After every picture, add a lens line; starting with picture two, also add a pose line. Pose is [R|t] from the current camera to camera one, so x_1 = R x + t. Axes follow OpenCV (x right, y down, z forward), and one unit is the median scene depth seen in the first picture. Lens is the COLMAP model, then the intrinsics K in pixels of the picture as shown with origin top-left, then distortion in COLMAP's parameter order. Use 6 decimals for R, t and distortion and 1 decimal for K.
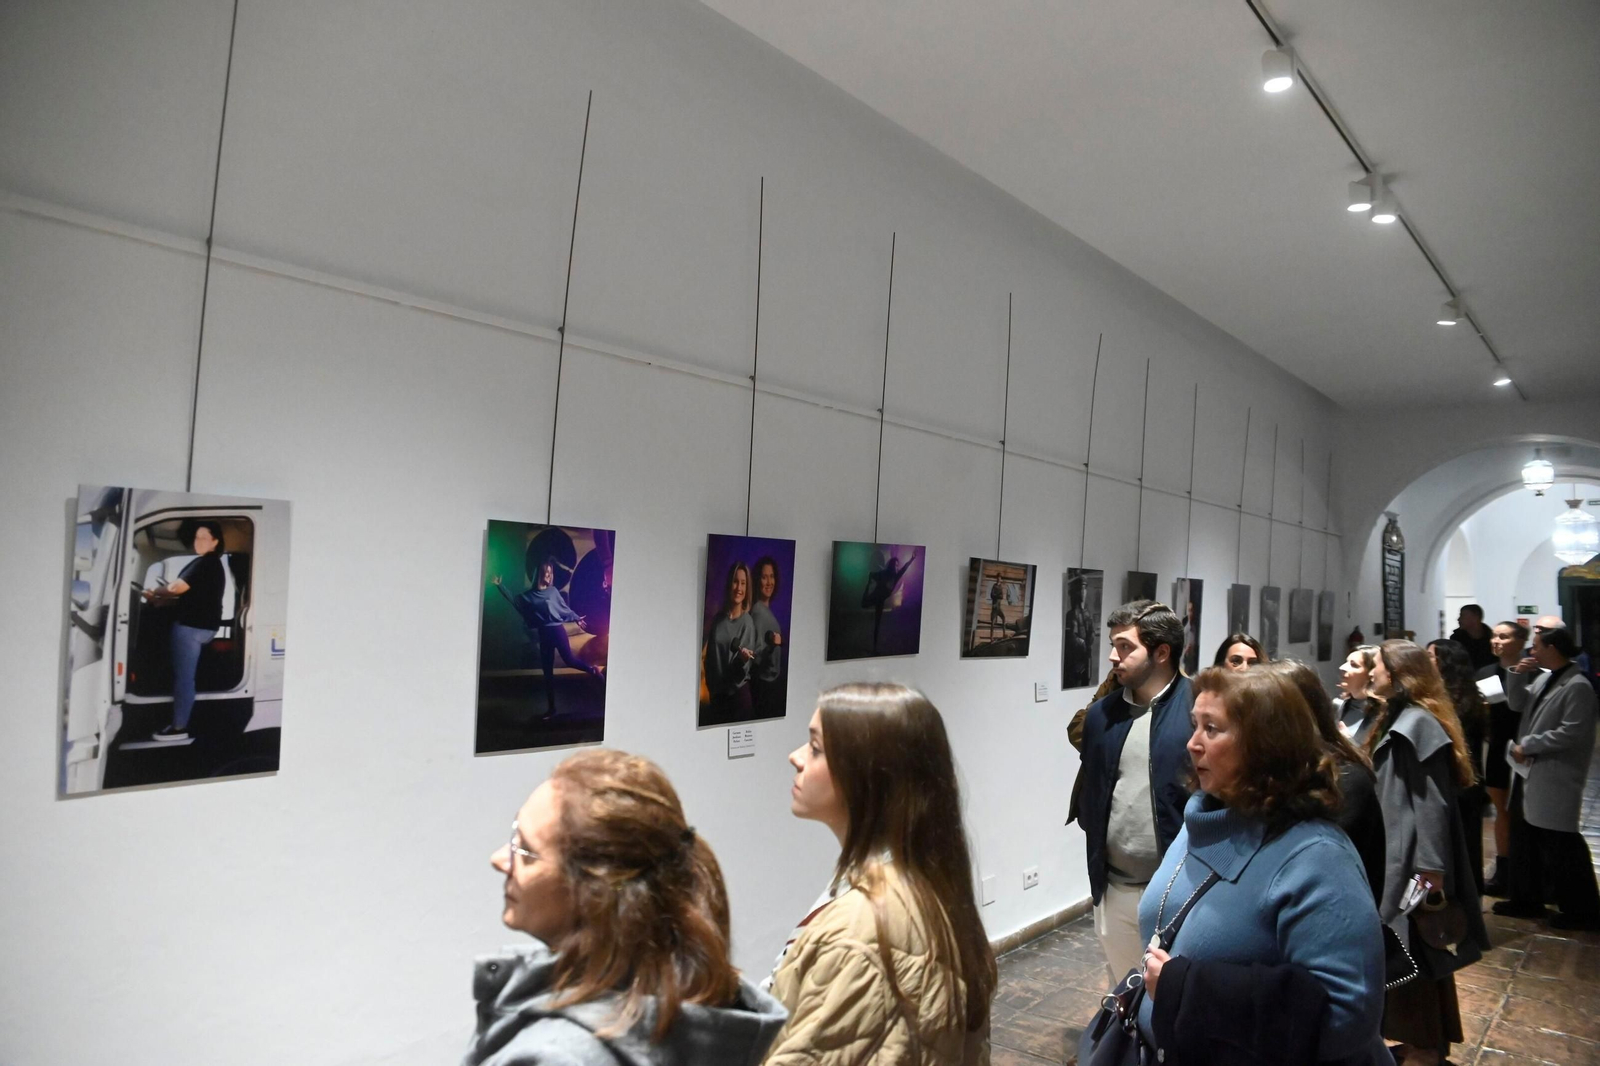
lens RADIAL K [[1084.1, 0, 786.1], [0, 1084.1, 516.8], [0, 0, 1]] dist [-0.090585, 0.032678]
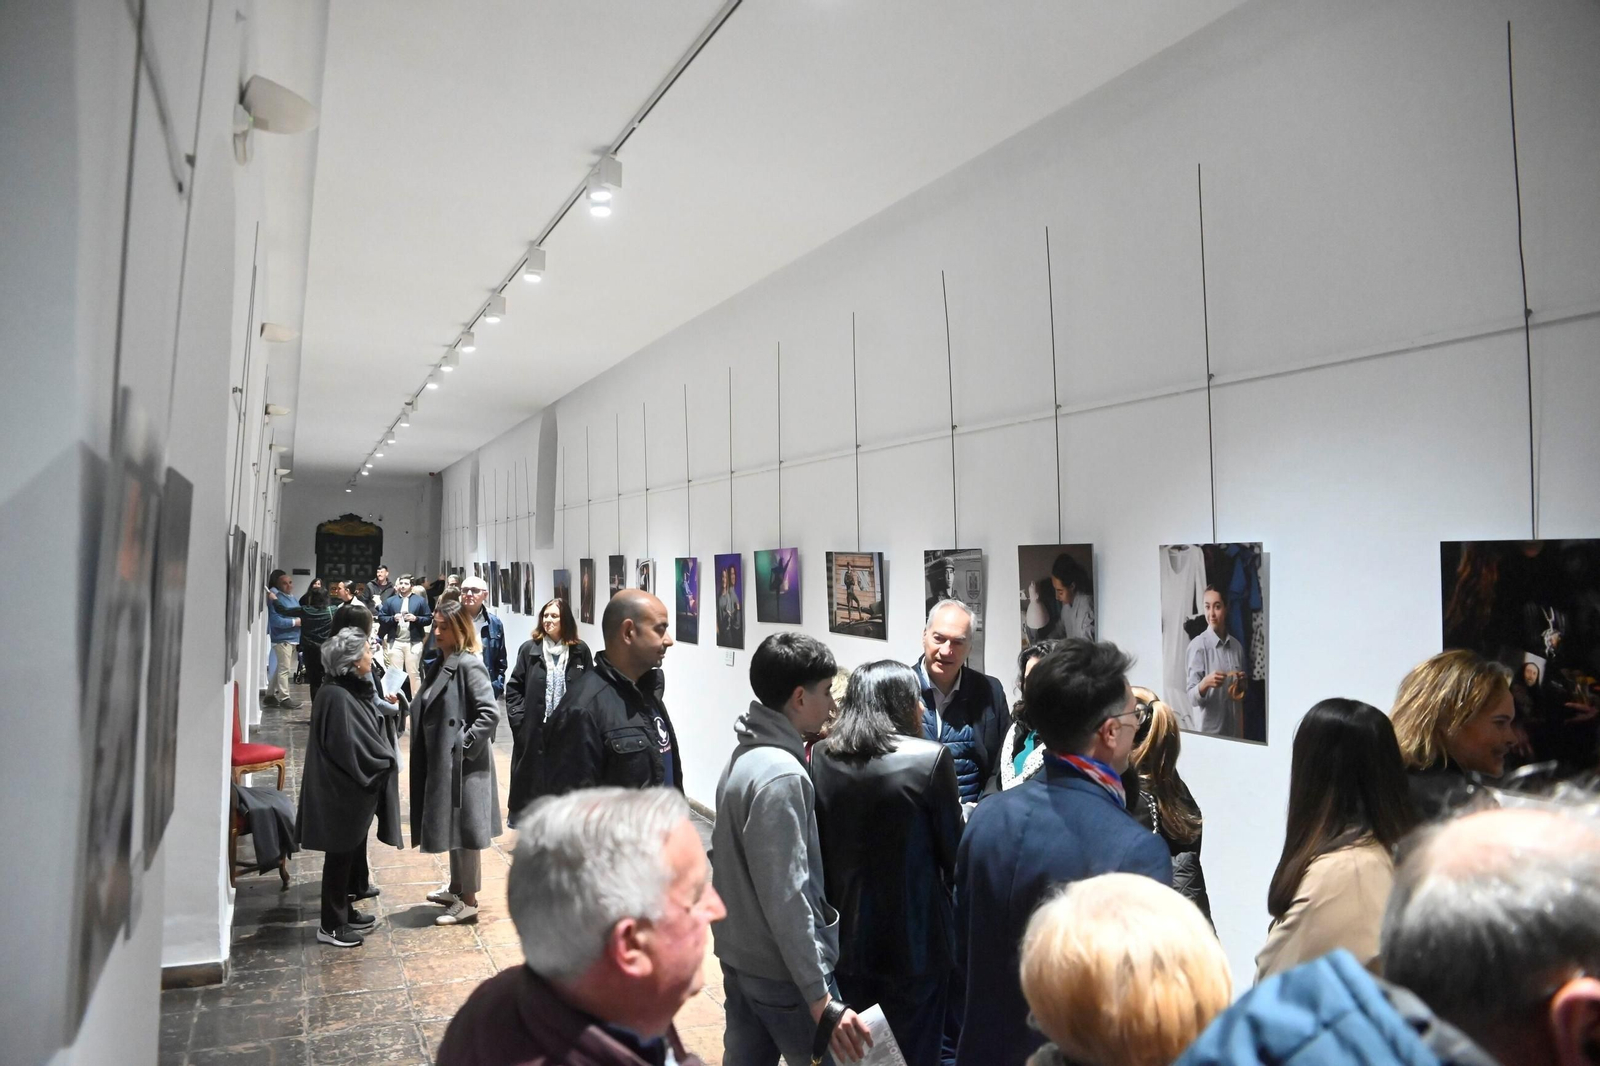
lens RADIAL K [[1084.1, 0, 804.3], [0, 1084.1, 533.9], [0, 0, 1]] dist [-0.090585, 0.032678]
pose [[-0.398794, -0.093592, -0.912252, 1.445464], [0.013444, 0.994075, -0.107864, 0.165713], [0.916942, -0.055280, -0.395173, 1.606912]]
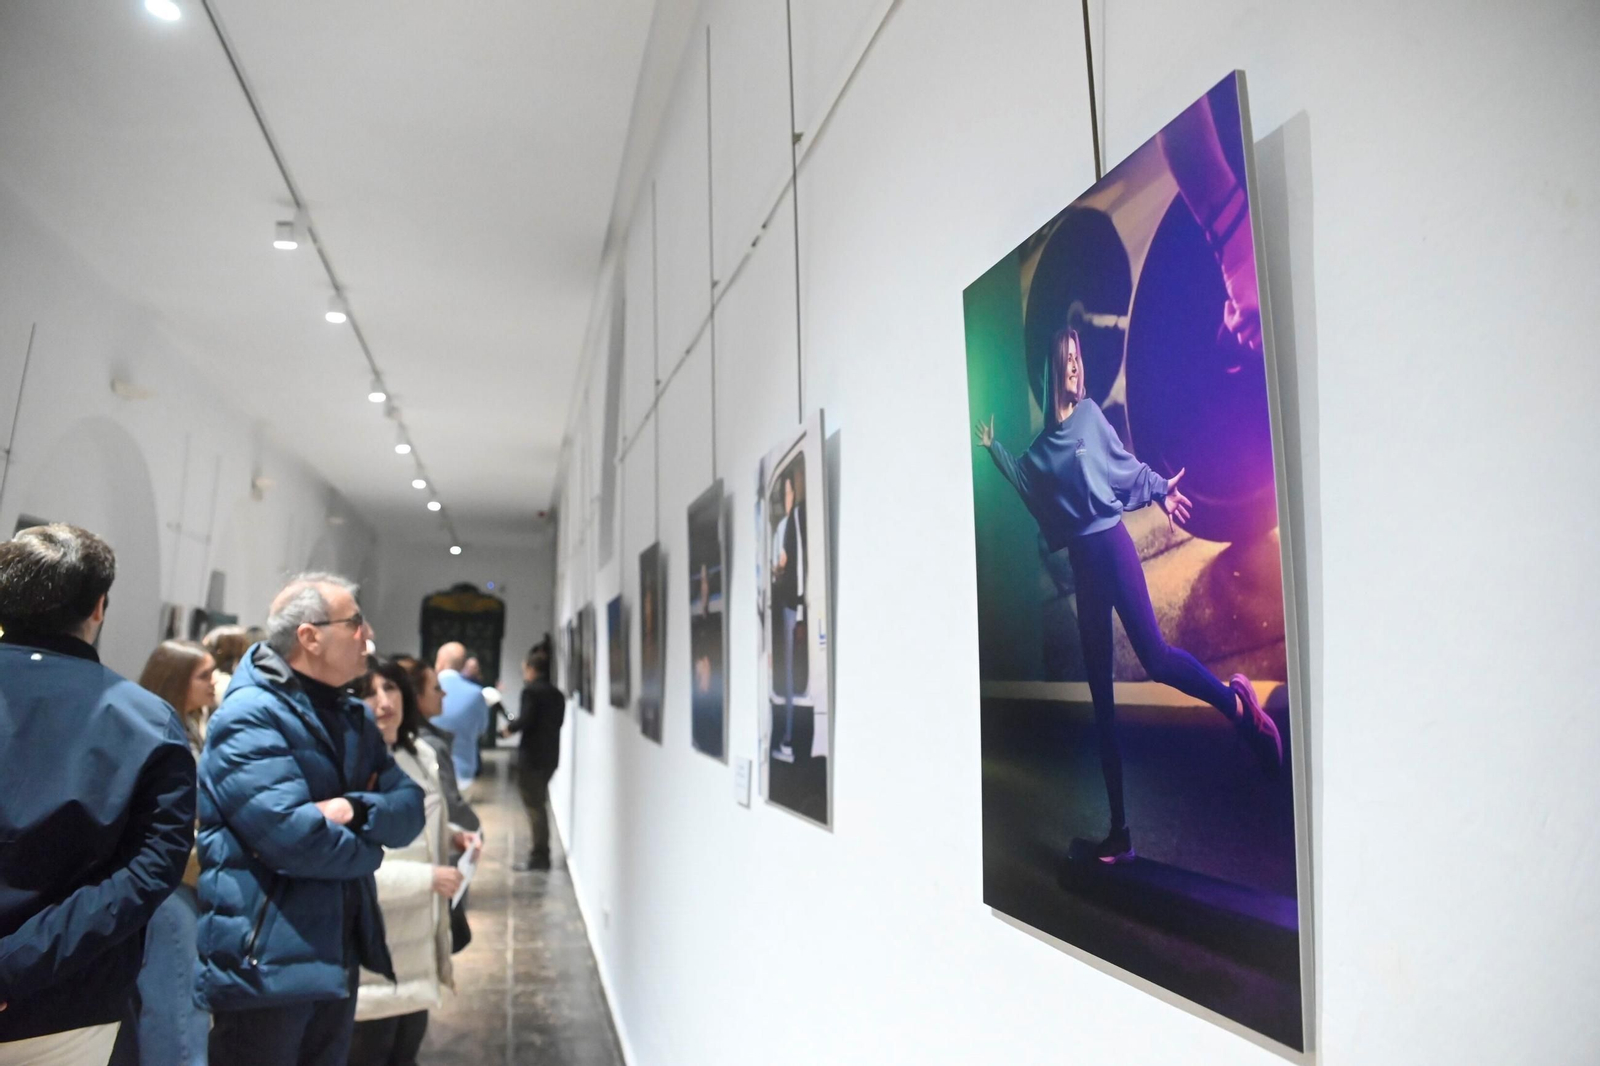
lens RADIAL K [[1084.1, 0, 796.8], [0, 1084.1, 541.8], [0, 0, 1]] dist [-0.090585, 0.032678]
pose [[-0.573396, -0.155501, -0.804385, 0.039978], [0.006459, 0.980934, -0.194235, 0.110470], [0.819253, -0.116569, -0.561459, 0.762975]]
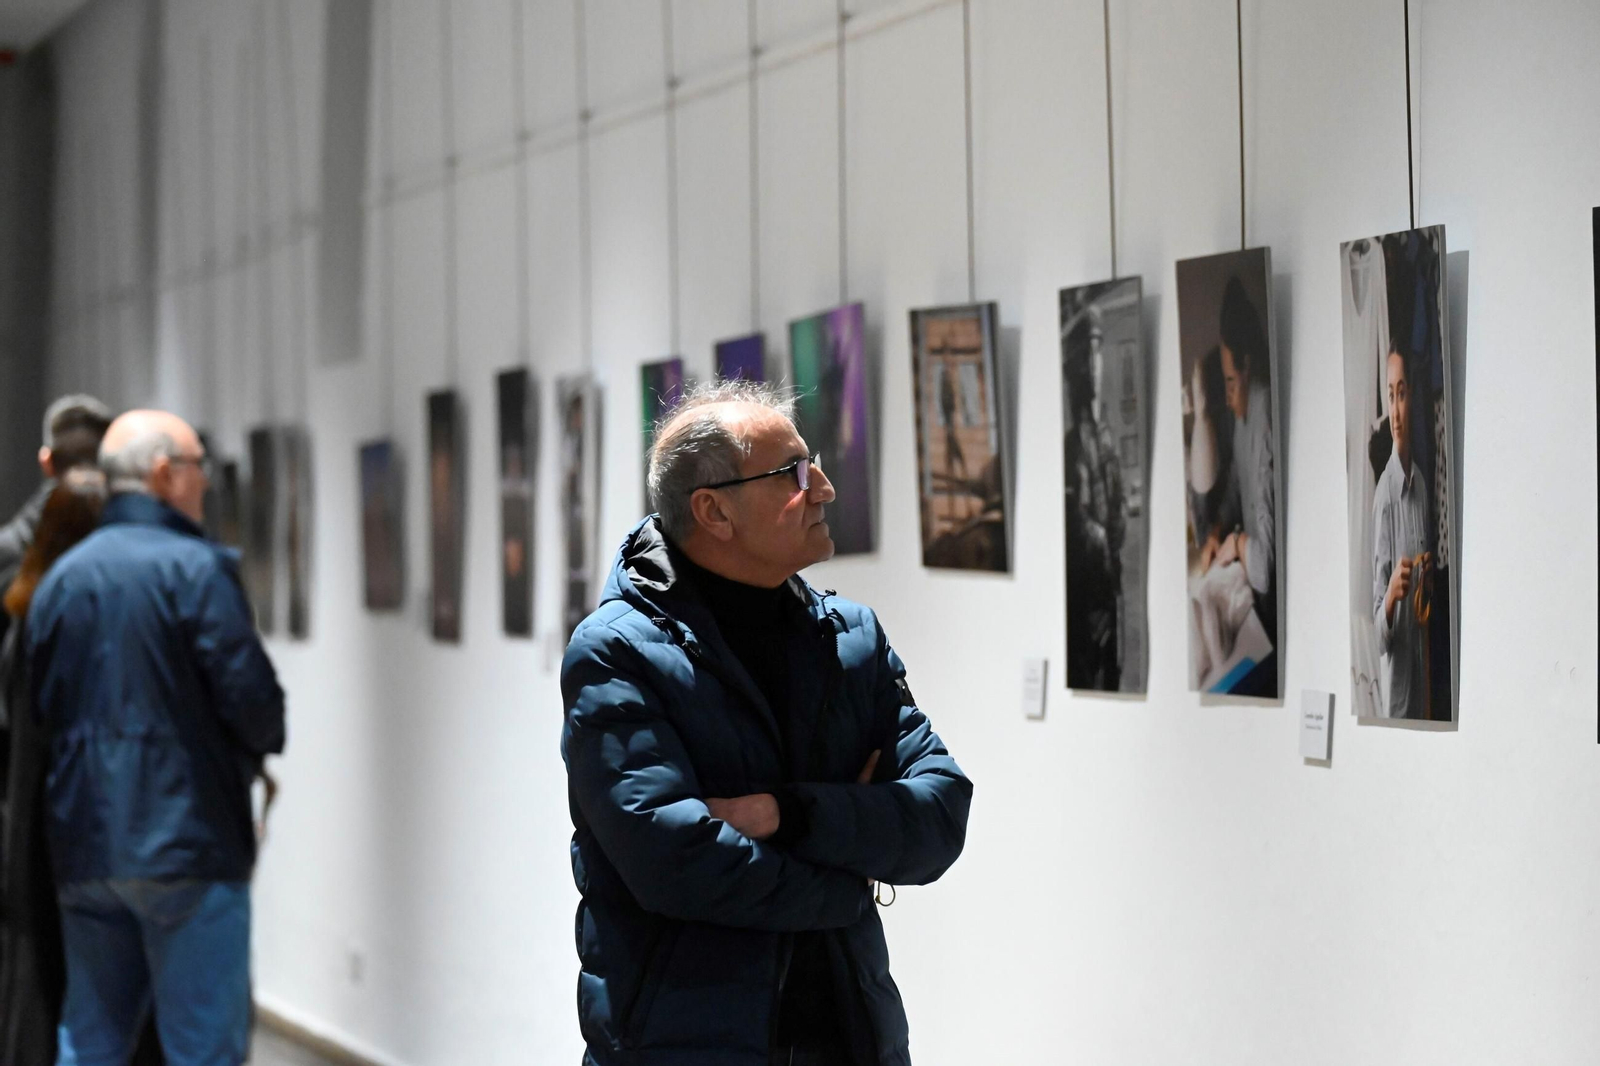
lens RADIAL K [[6292.1, 0, 799.8], [0, 6292.1, 533.6], [0, 0, 1]] dist [-0.249331, 0.000000]
pose [[-0.608749, -0.062962, -0.790861, 2.145561], [0.001937, 0.996725, -0.080843, 0.326306], [0.793361, -0.050745, -0.606633, 2.540096]]
